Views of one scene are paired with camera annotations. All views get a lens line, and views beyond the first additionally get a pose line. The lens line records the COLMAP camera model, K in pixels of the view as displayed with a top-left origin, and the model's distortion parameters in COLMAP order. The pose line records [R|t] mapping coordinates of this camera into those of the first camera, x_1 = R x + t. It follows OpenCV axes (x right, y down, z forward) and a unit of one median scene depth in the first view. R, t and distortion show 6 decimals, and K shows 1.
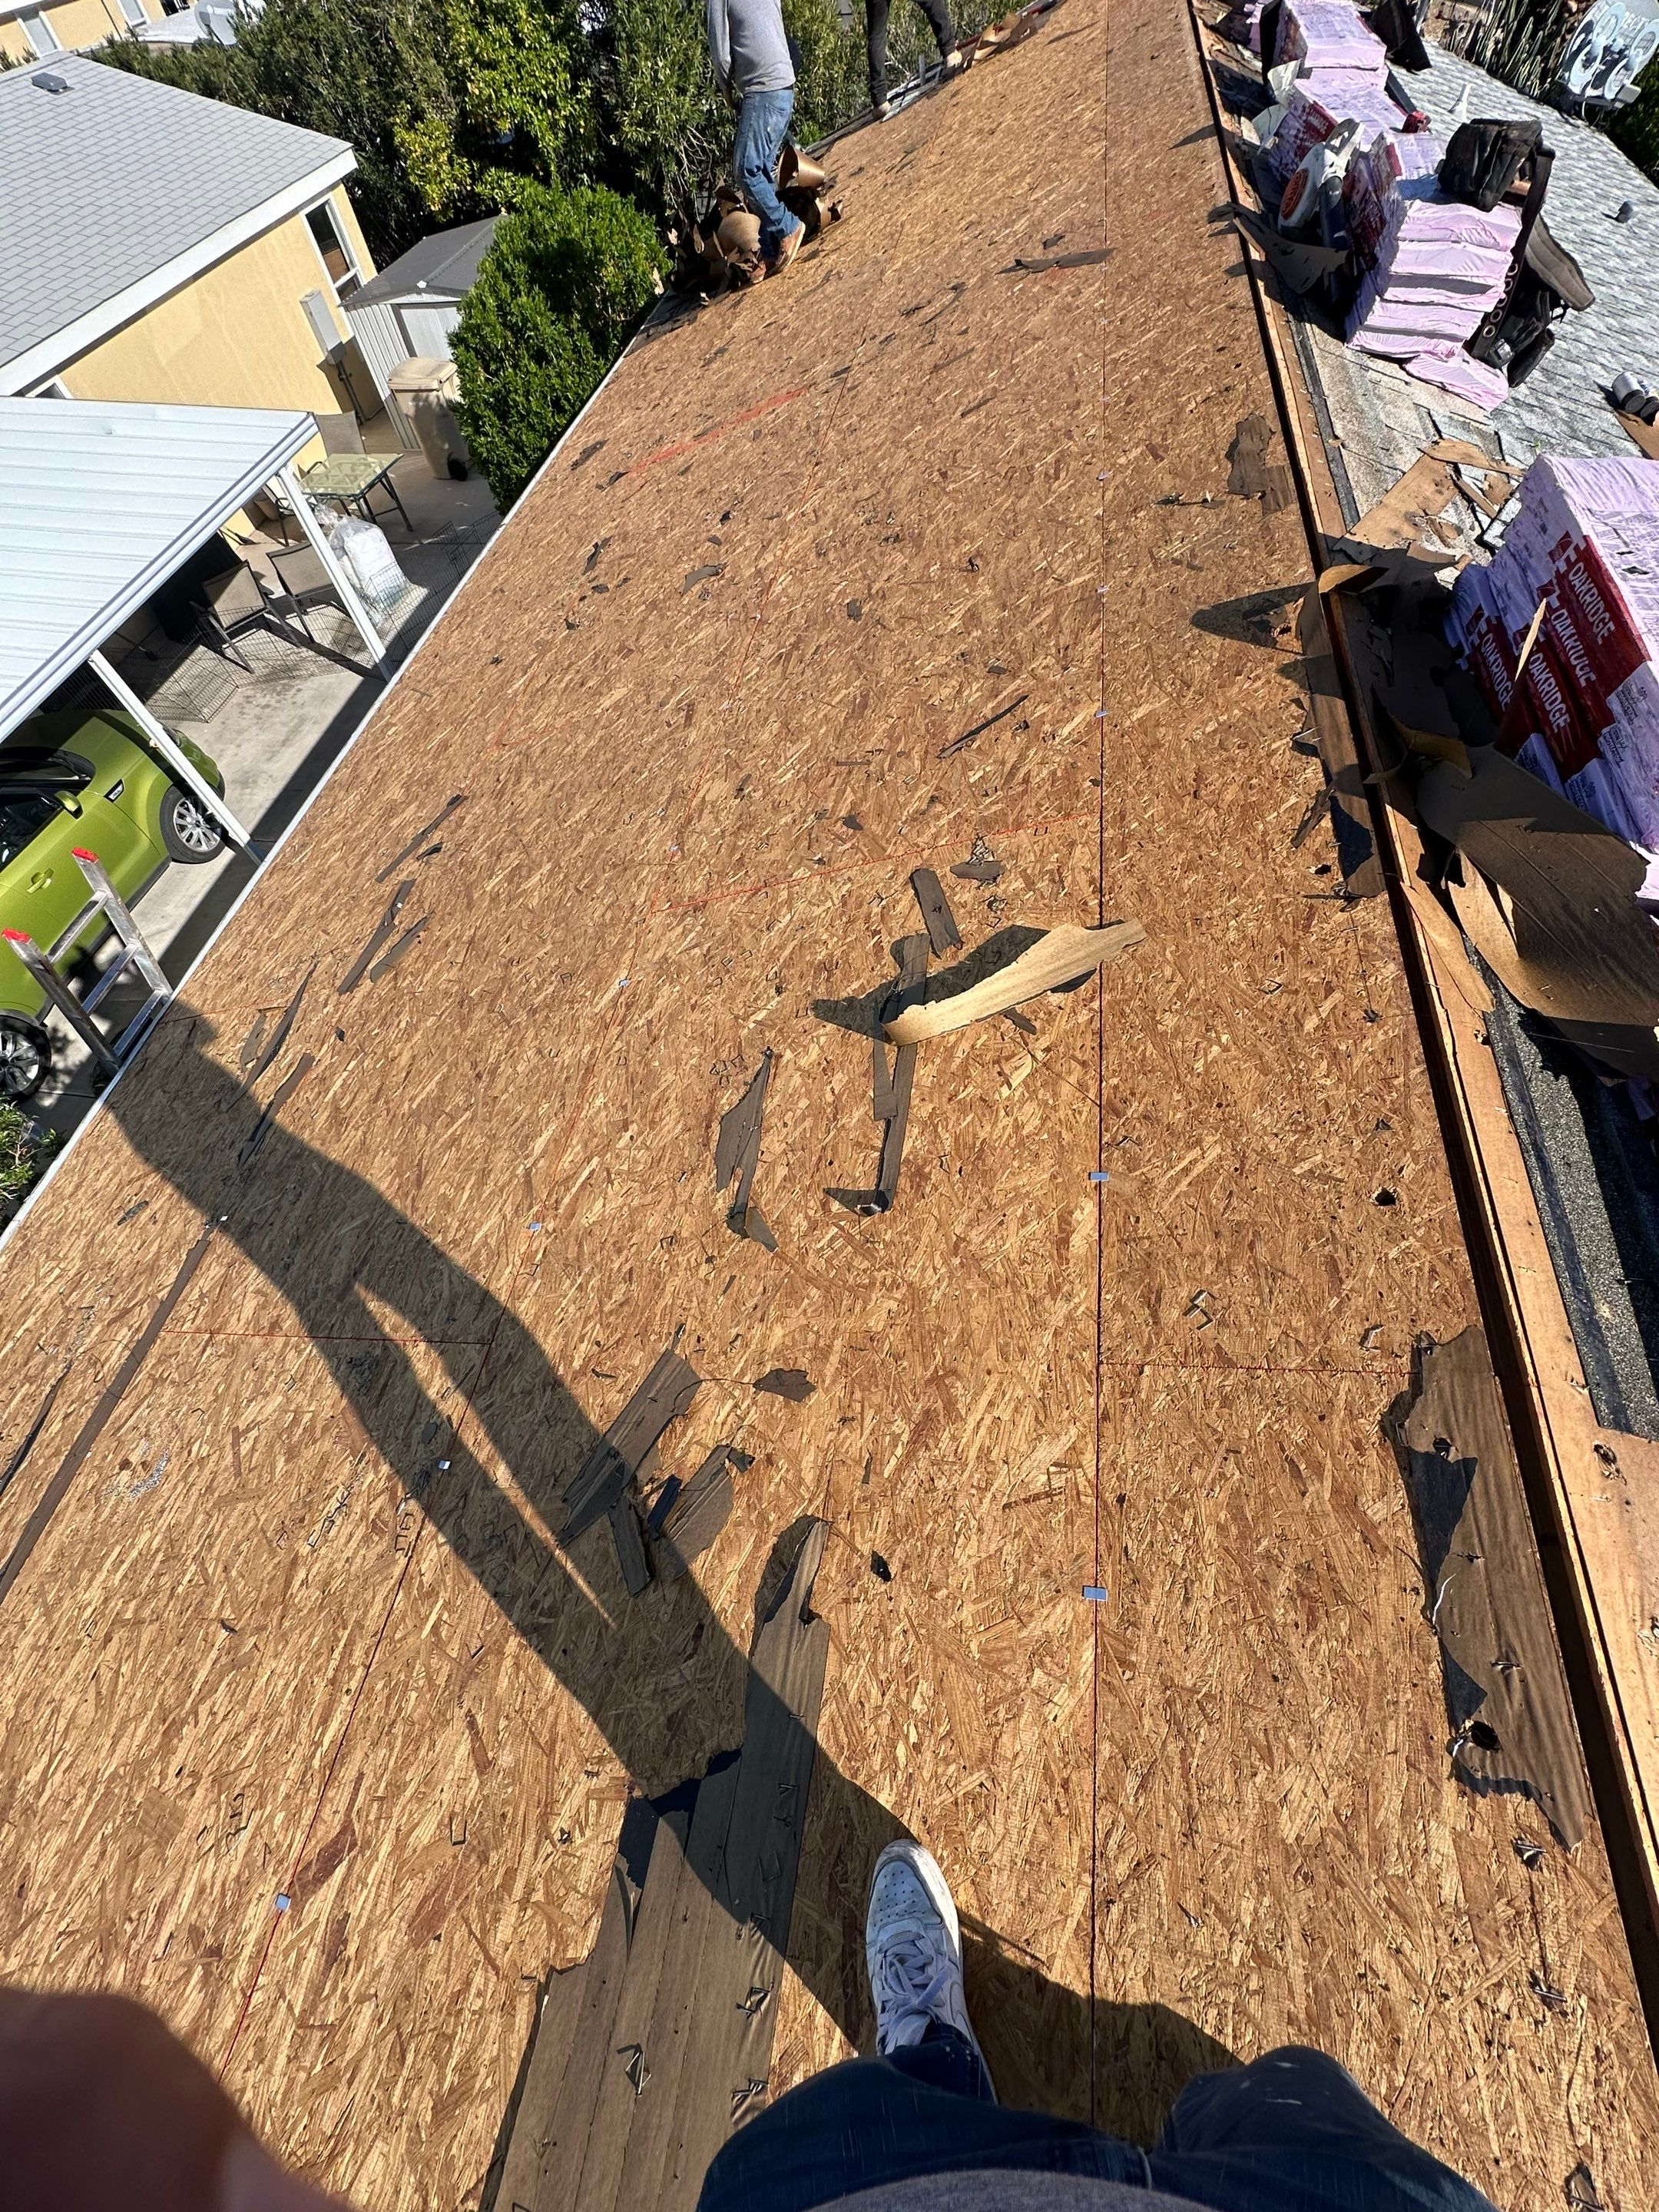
lens RADIAL K [[893.1, 0, 829.5], [0, 893.1, 1101.5], [0, 0, 1]] dist [-0.004007, 0.000163]
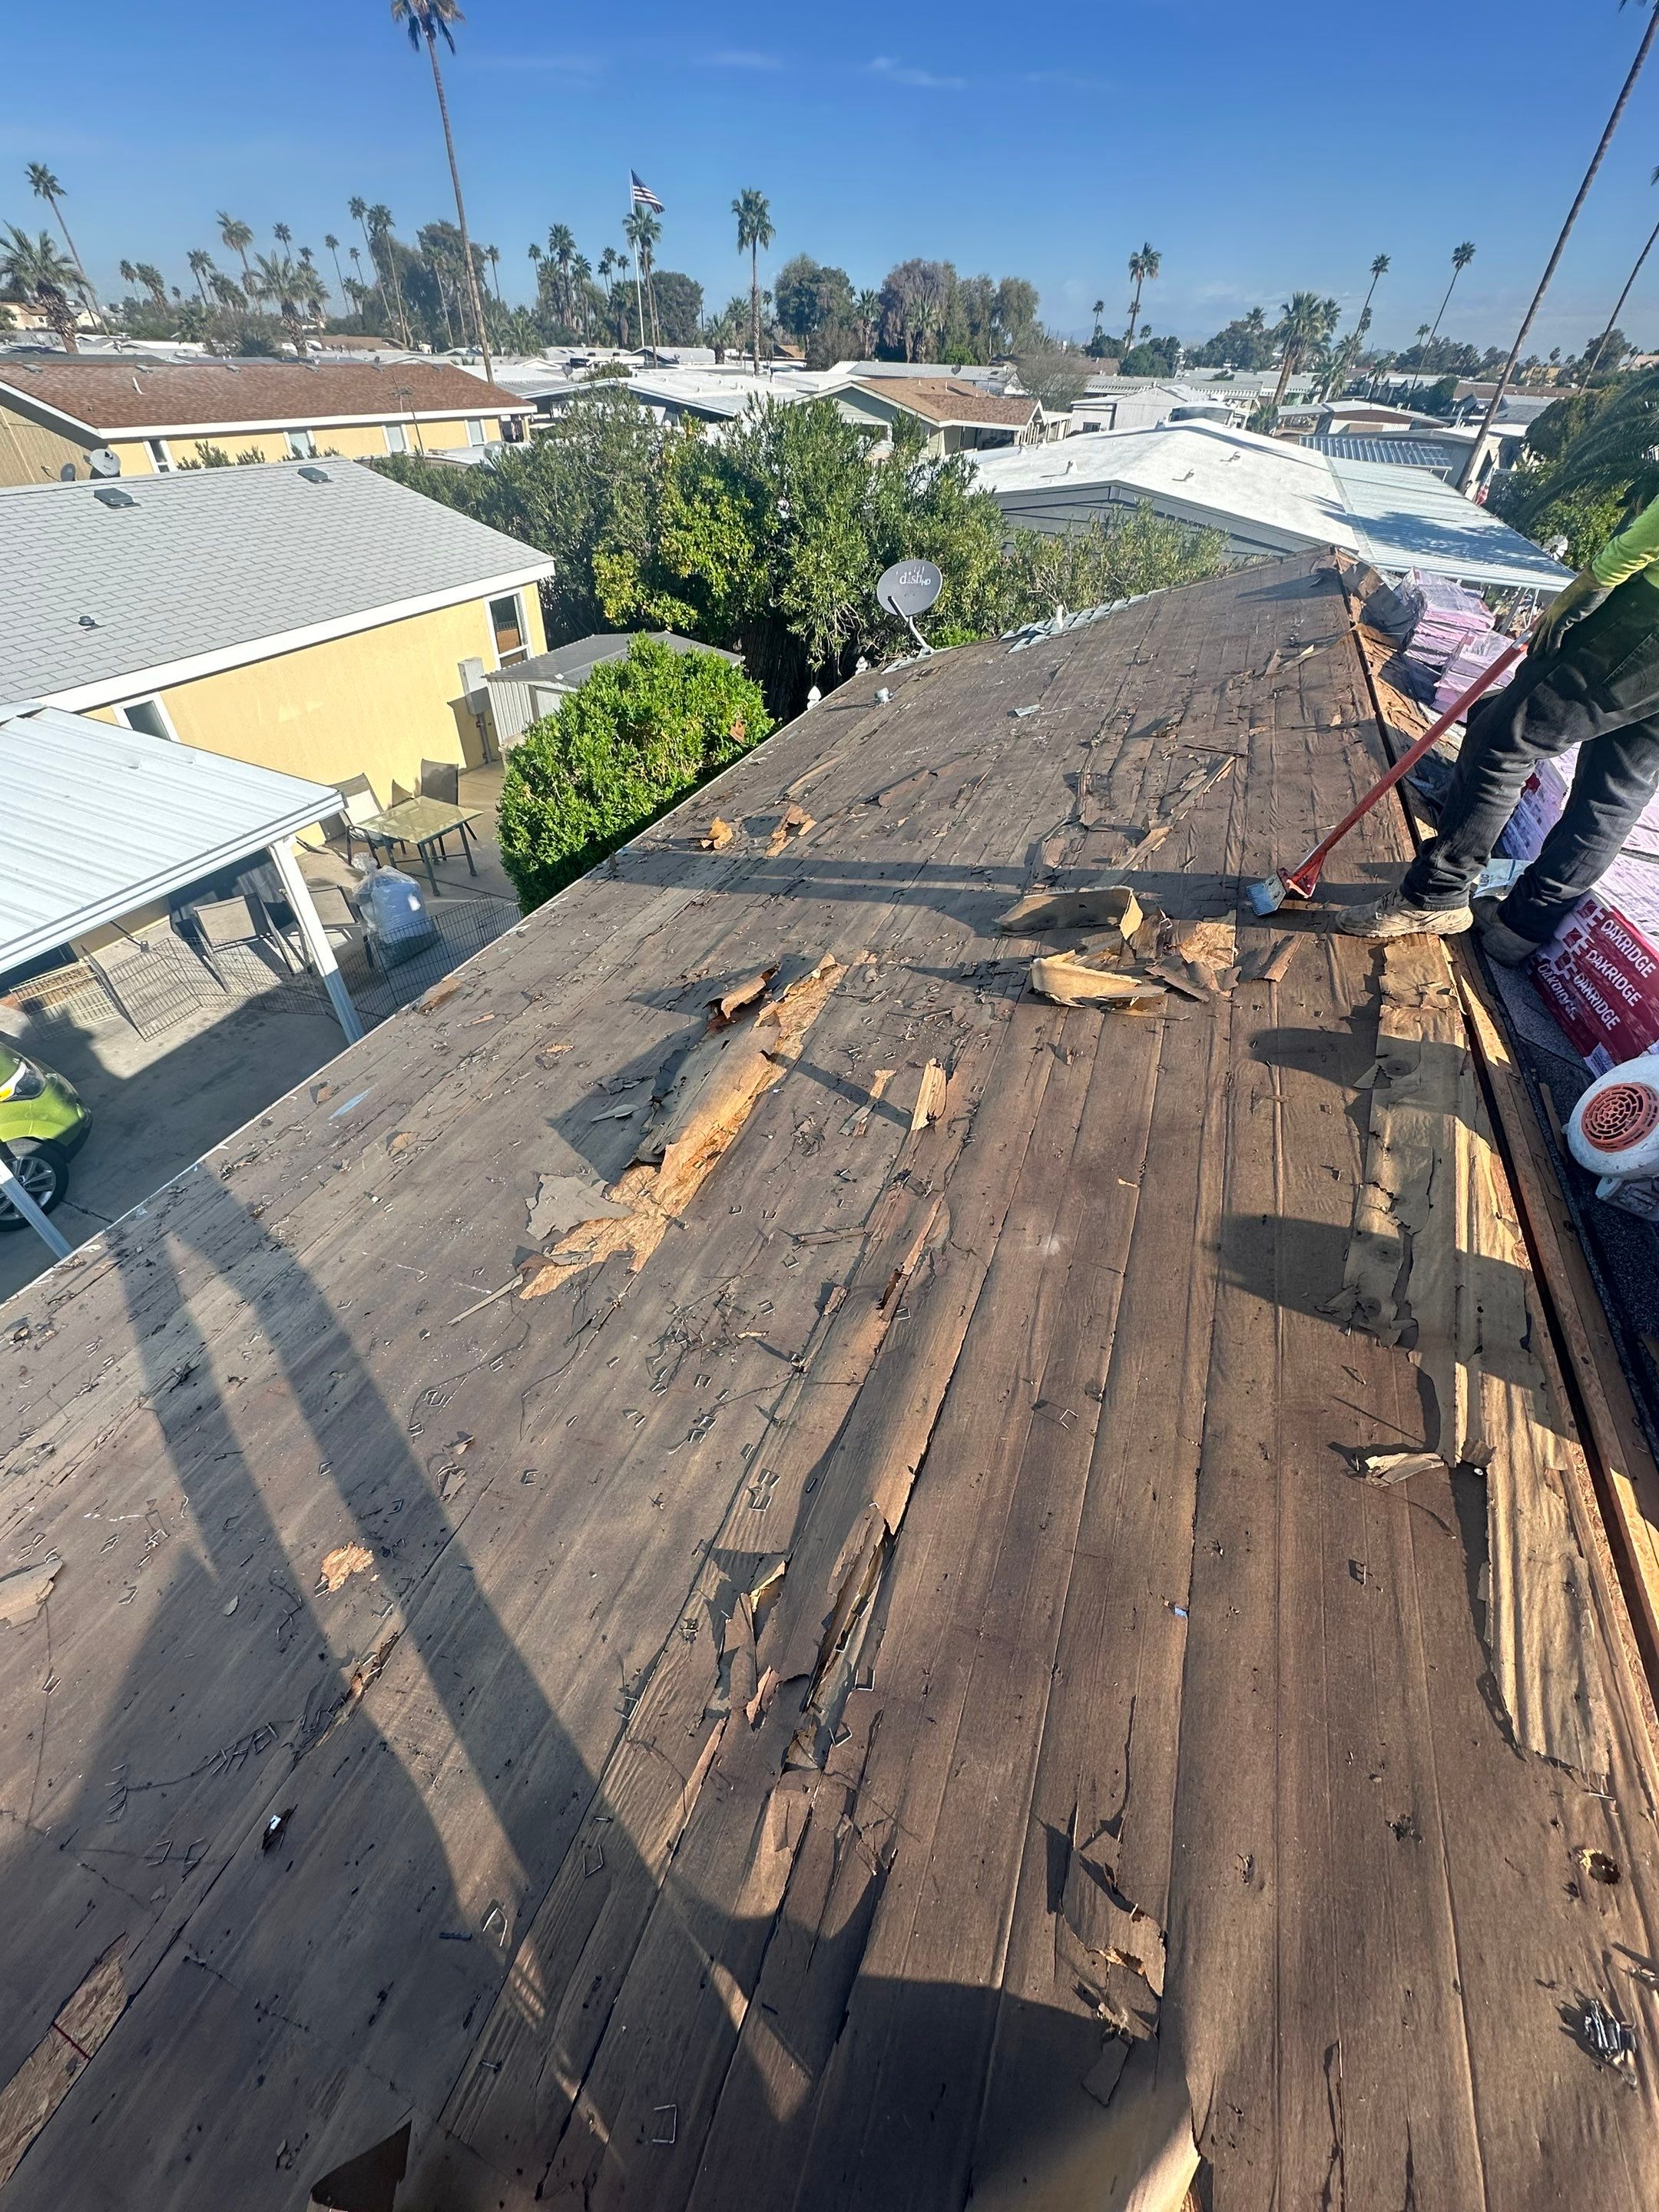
lens RADIAL K [[893.1, 0, 820.8], [0, 893.1, 1101.0], [0, 0, 1]] dist [-0.004007, 0.000163]
pose [[0.971021, 0.223143, -0.085592, 0.036126], [-0.238411, 0.929429, -0.281641, -0.221570], [0.016705, 0.293885, 0.955695, 0.144335]]
